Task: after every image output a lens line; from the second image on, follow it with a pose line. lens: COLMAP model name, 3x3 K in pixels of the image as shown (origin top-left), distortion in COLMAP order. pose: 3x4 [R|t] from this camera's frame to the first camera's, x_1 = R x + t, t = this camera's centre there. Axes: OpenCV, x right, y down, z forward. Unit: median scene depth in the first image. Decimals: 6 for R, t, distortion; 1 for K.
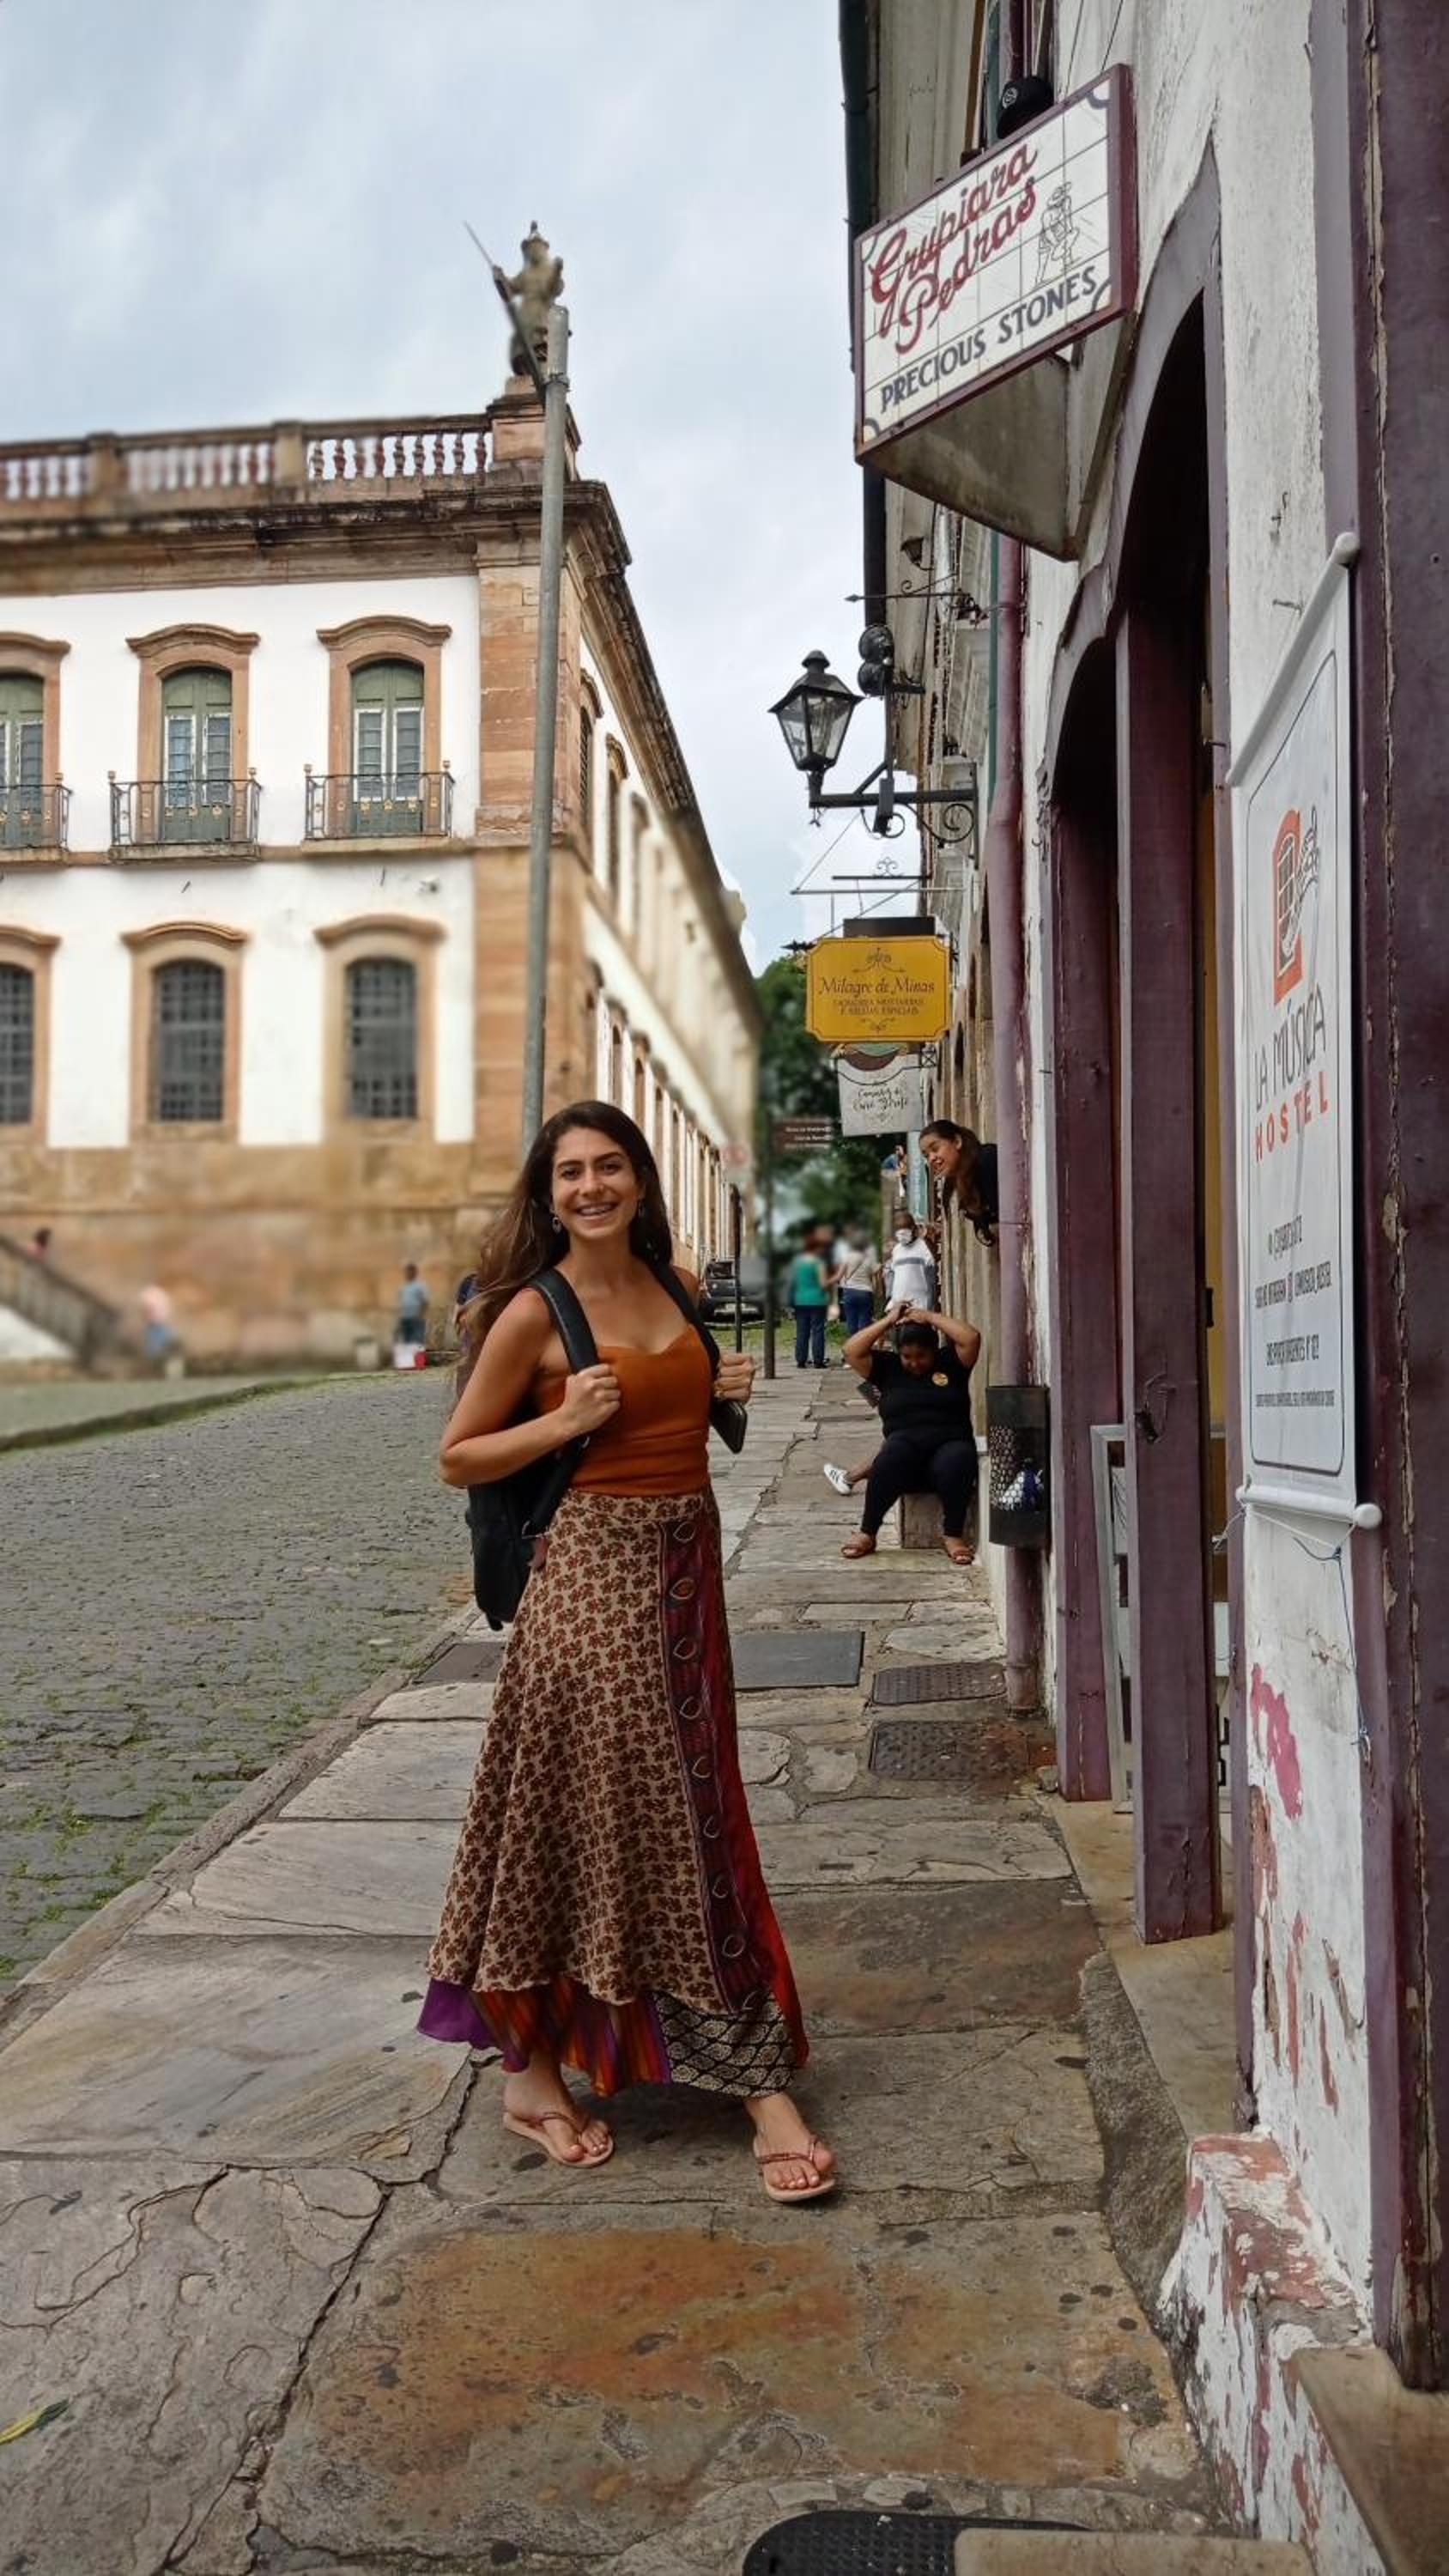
lens RADIAL K [[1930.8, 0, 723.3], [0, 1930.8, 1278.0], [0, 0, 1]] dist [0.116089, -0.216809]
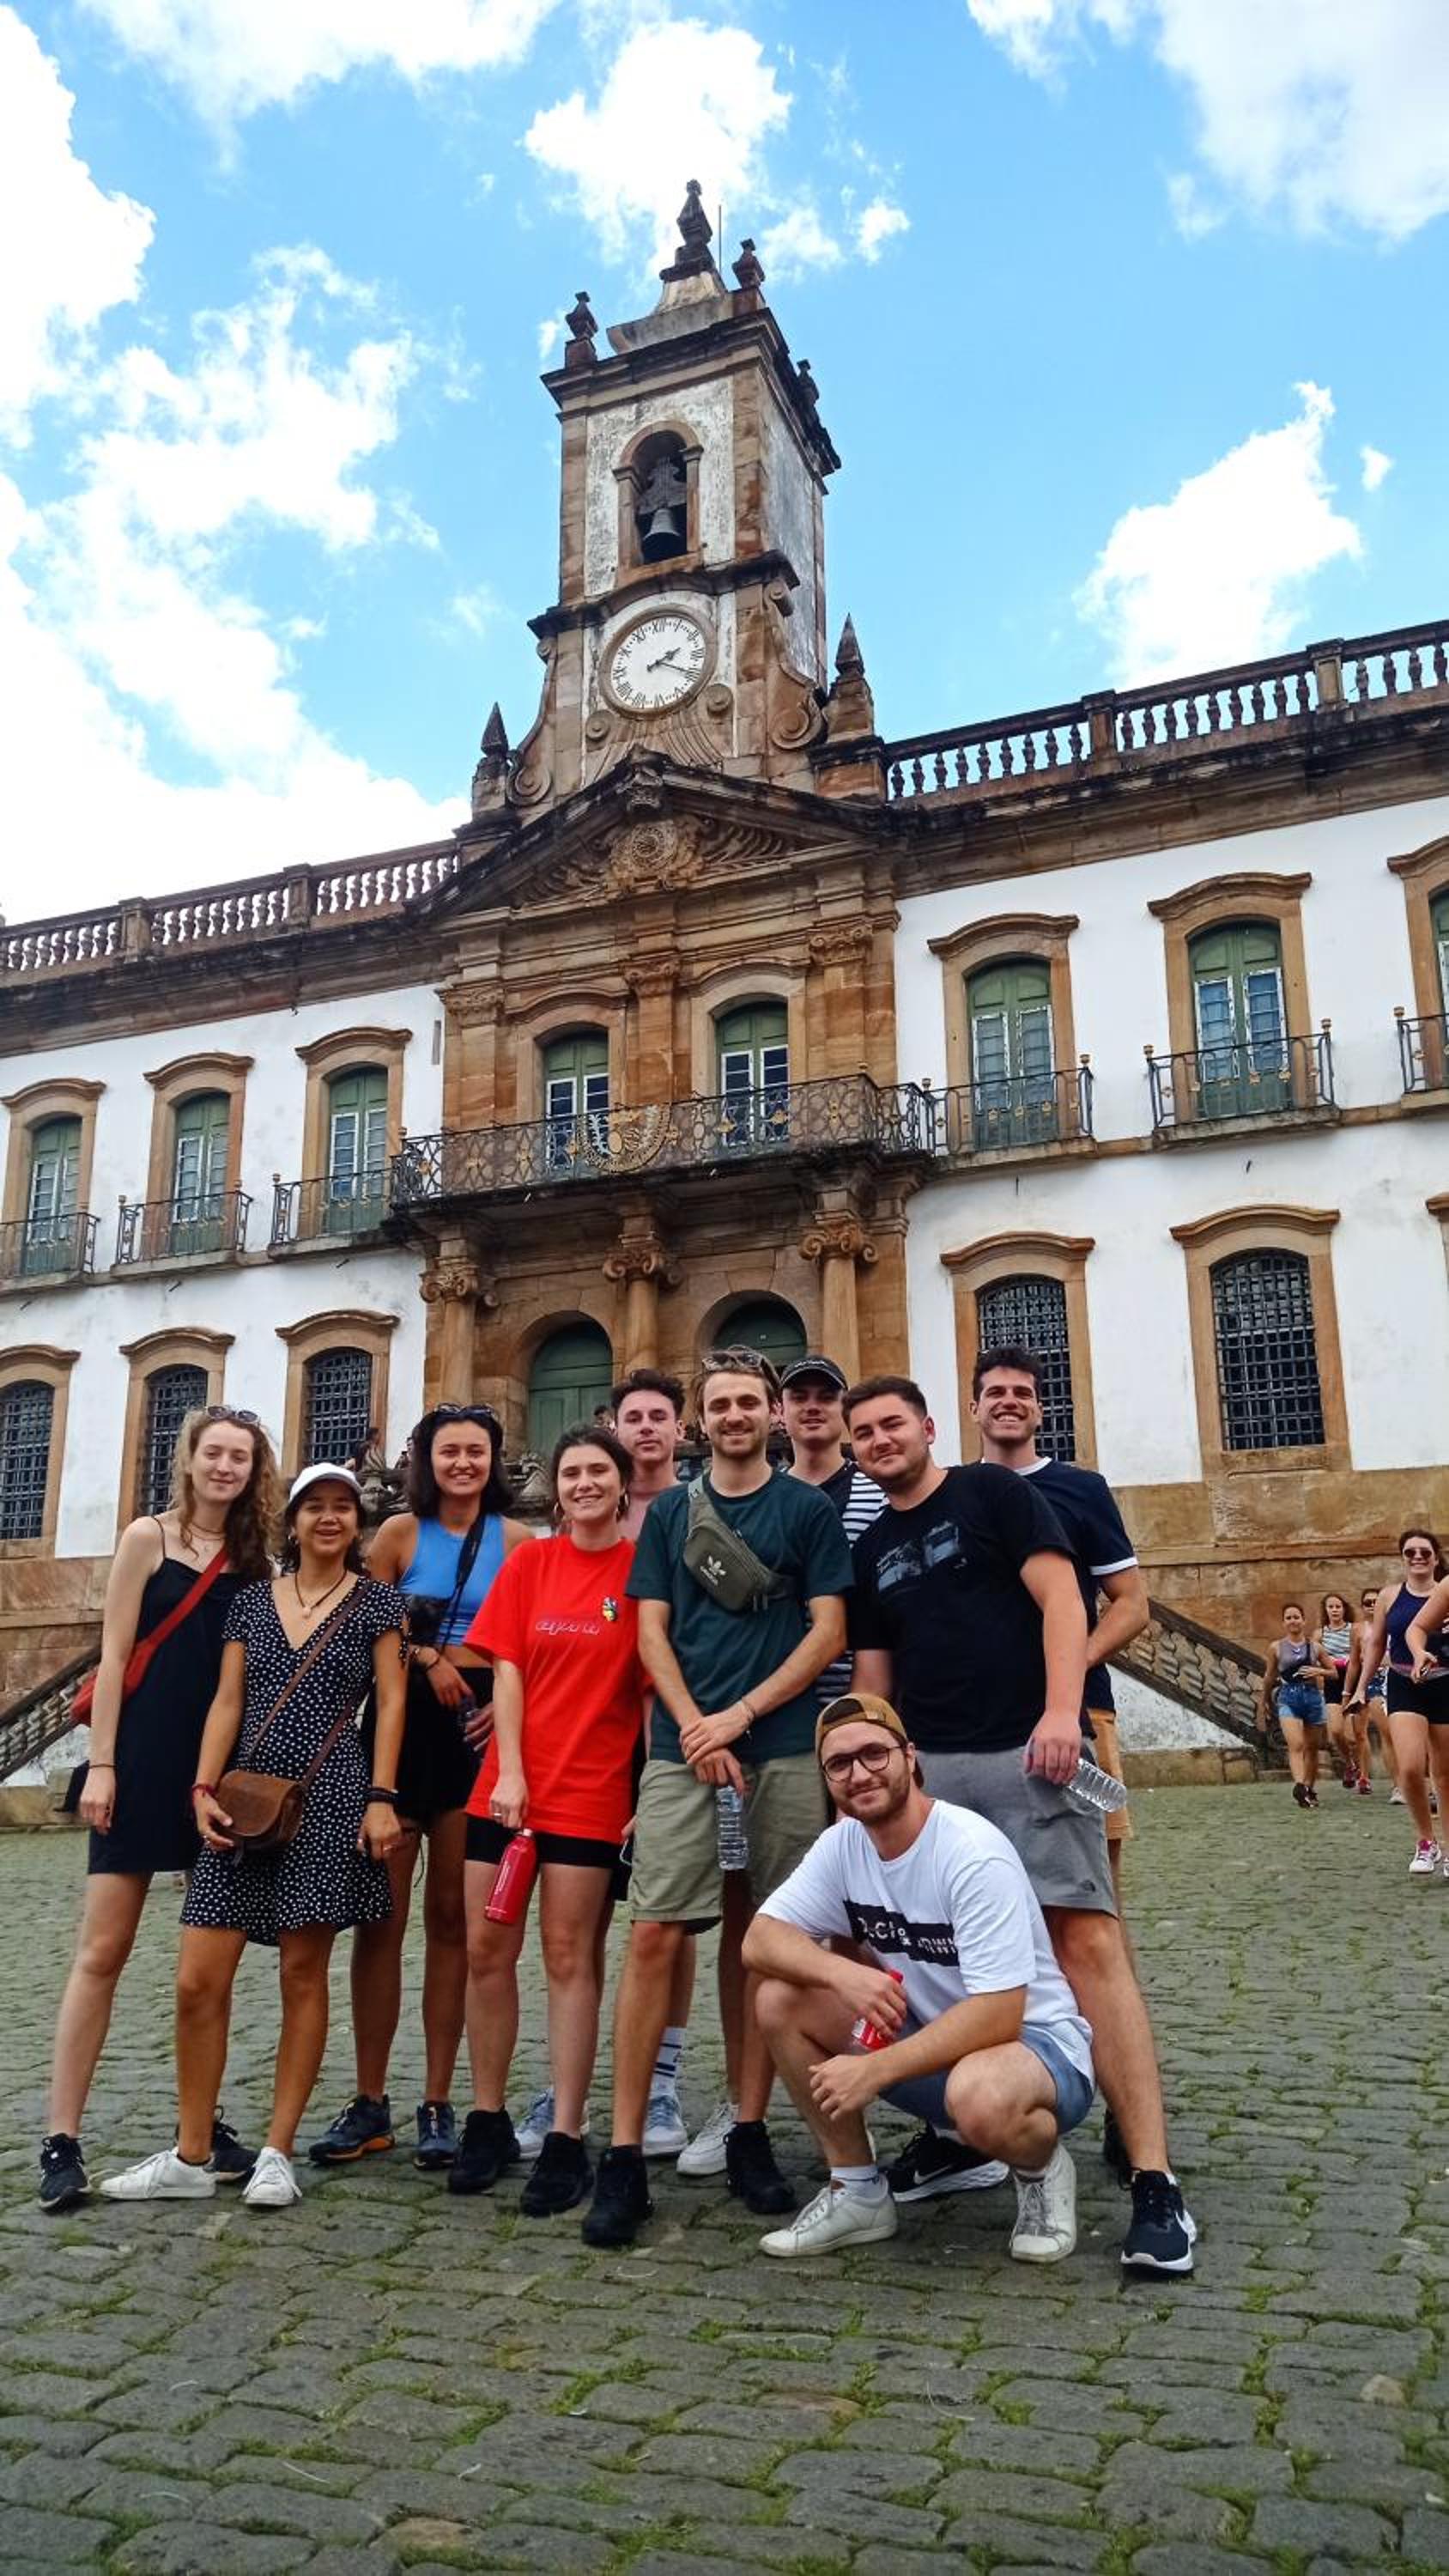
lens RADIAL K [[1930.8, 0, 723.3], [0, 1930.8, 1278.0], [0, 0, 1]] dist [0.116089, -0.216809]
pose [[0.969065, -0.078147, -0.234106, -0.302606], [0.027711, 0.977002, -0.211423, 0.015667], [0.245244, 0.198395, 0.948944, 0.165704]]
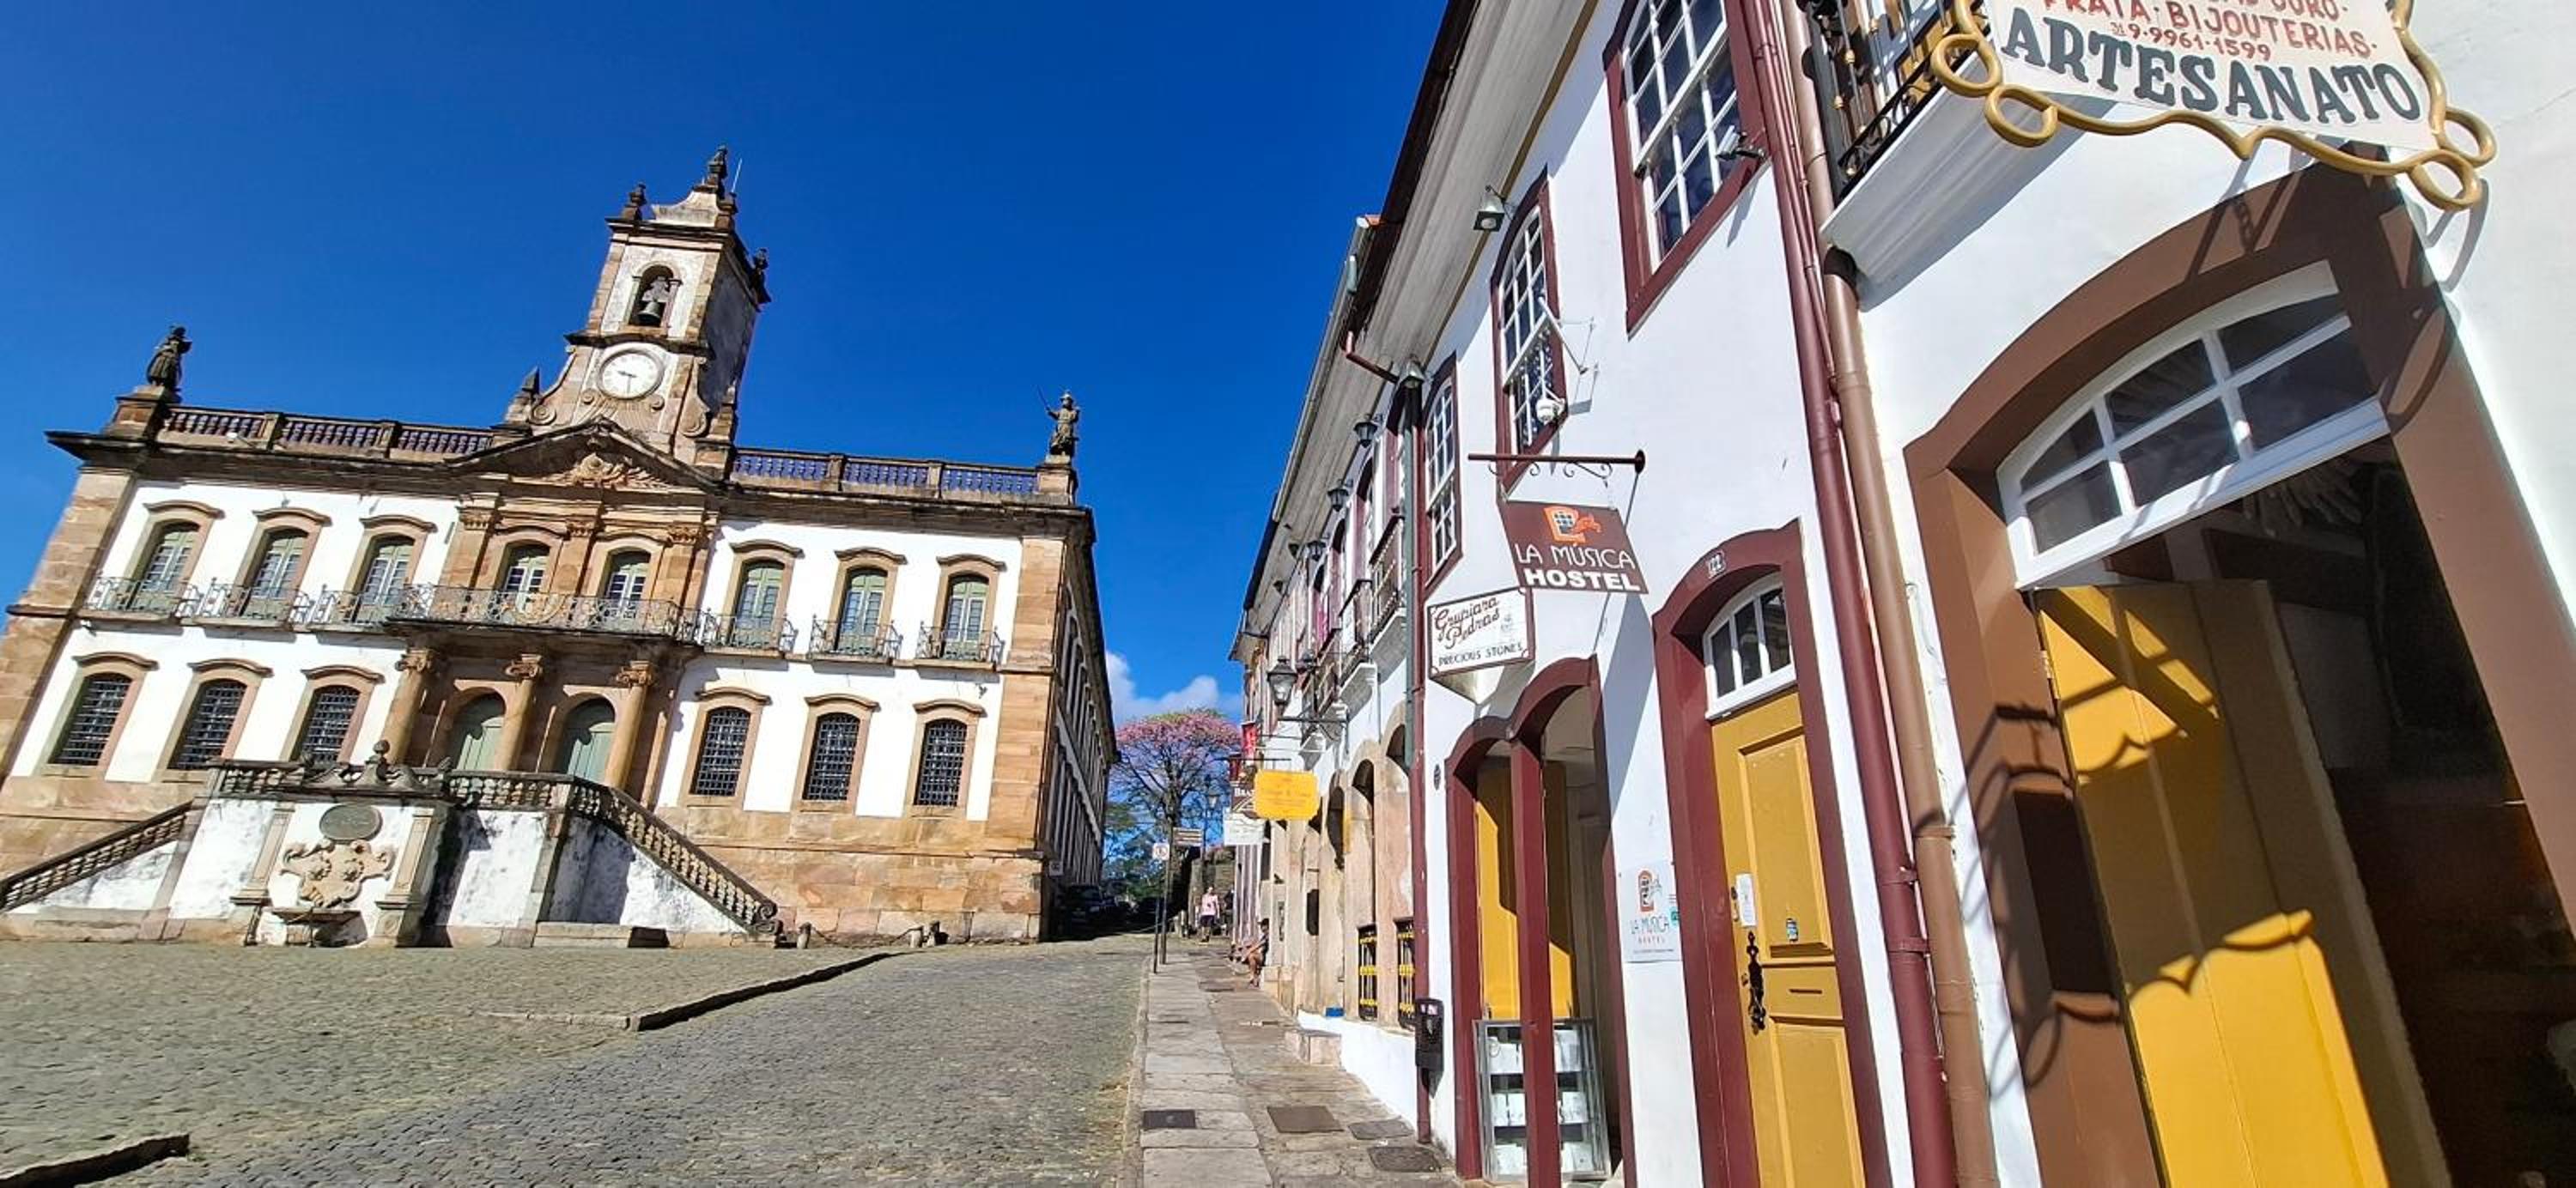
lens RADIAL K [[1024.2, 0, 1292.5], [0, 1024.2, 620.7], [0, 0, 1]] dist [-0.001135, 0.000025]
pose [[0.974847, 0.100140, 0.199112, -0.054601], [-0.045458, 0.963933, -0.262233, -0.009681], [-0.218191, 0.246585, 0.944240, -0.055091]]
